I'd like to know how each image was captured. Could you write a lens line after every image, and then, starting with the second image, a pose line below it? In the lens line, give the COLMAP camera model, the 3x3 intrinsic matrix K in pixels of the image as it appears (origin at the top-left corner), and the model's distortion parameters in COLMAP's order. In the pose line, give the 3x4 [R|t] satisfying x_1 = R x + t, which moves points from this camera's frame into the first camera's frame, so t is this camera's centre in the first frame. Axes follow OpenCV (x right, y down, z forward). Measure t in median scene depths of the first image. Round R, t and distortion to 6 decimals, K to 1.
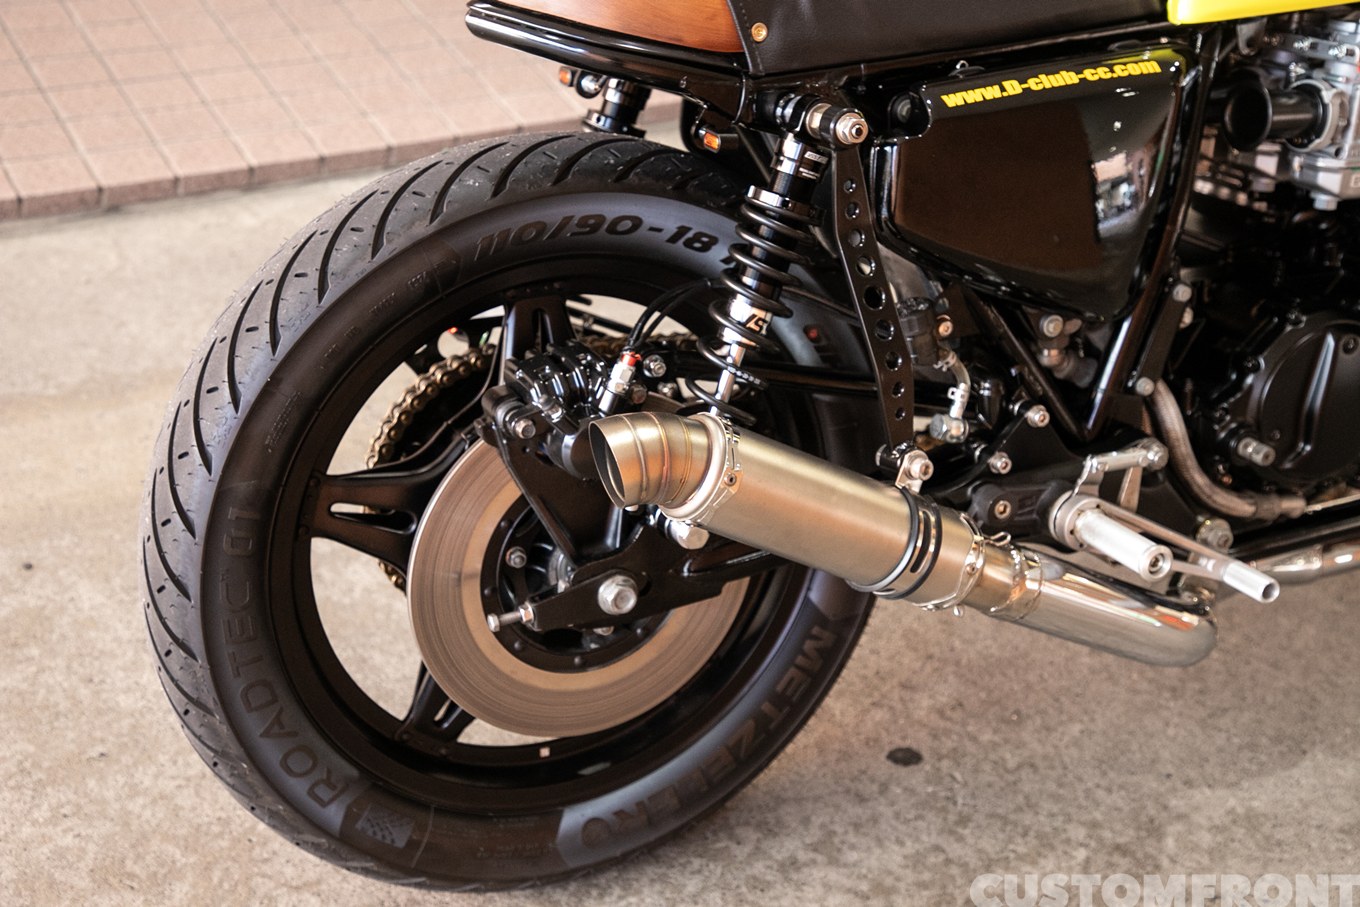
lens RADIAL K [[1746.3, 0, 678.7], [0, 1746.3, 475.9], [0, 0, 1]] dist [0.151699, 0.088078]
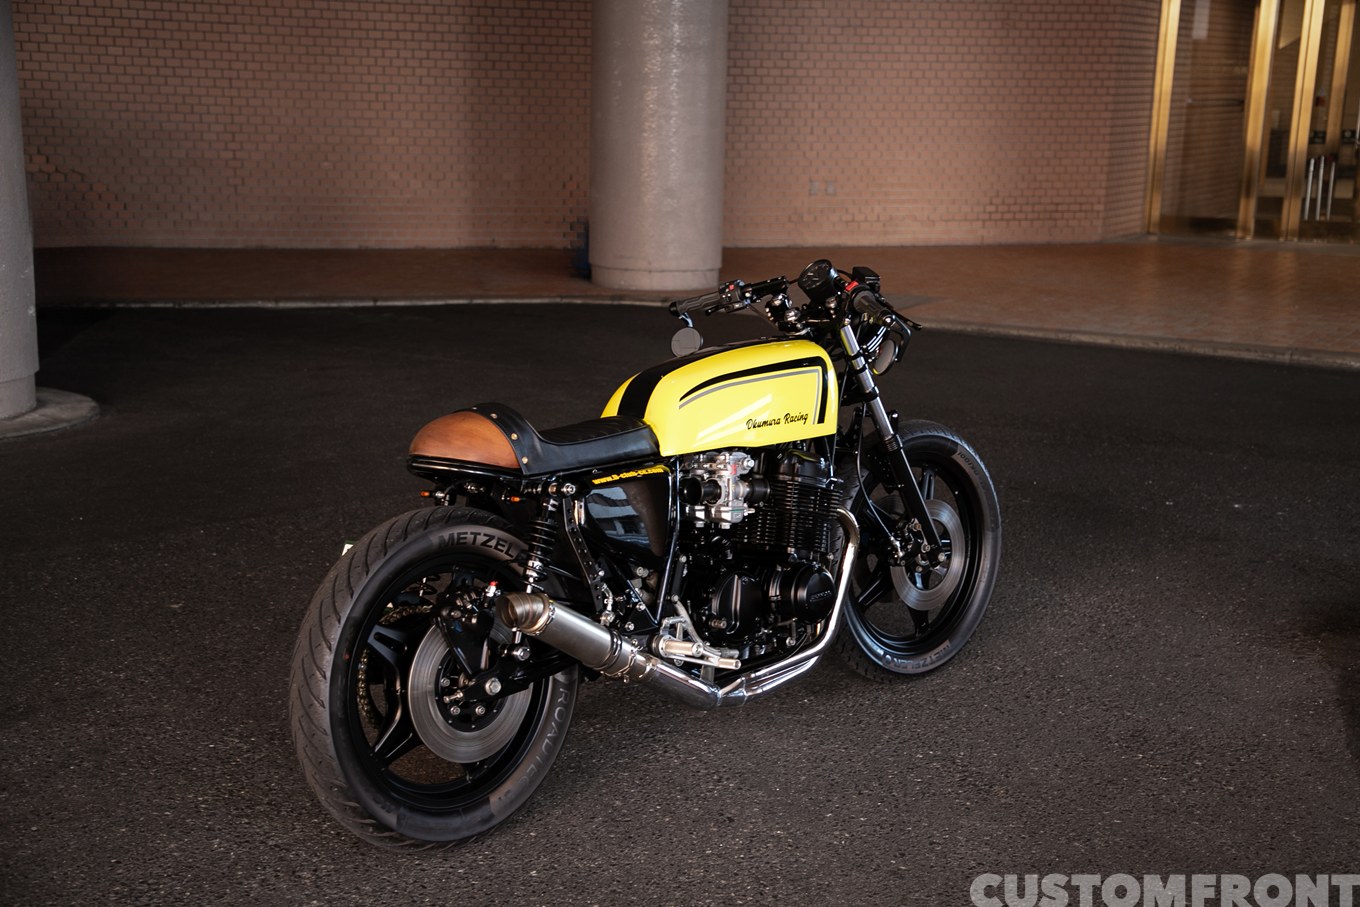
lens RADIAL K [[1746.3, 0, 678.7], [0, 1746.3, 475.9], [0, 0, 1]] dist [0.151699, 0.088078]
pose [[0.929899, -0.058412, 0.363148, -0.619970], [0.165905, 0.947780, -0.272377, 0.465006], [-0.328274, 0.313531, 0.891030, -1.244992]]
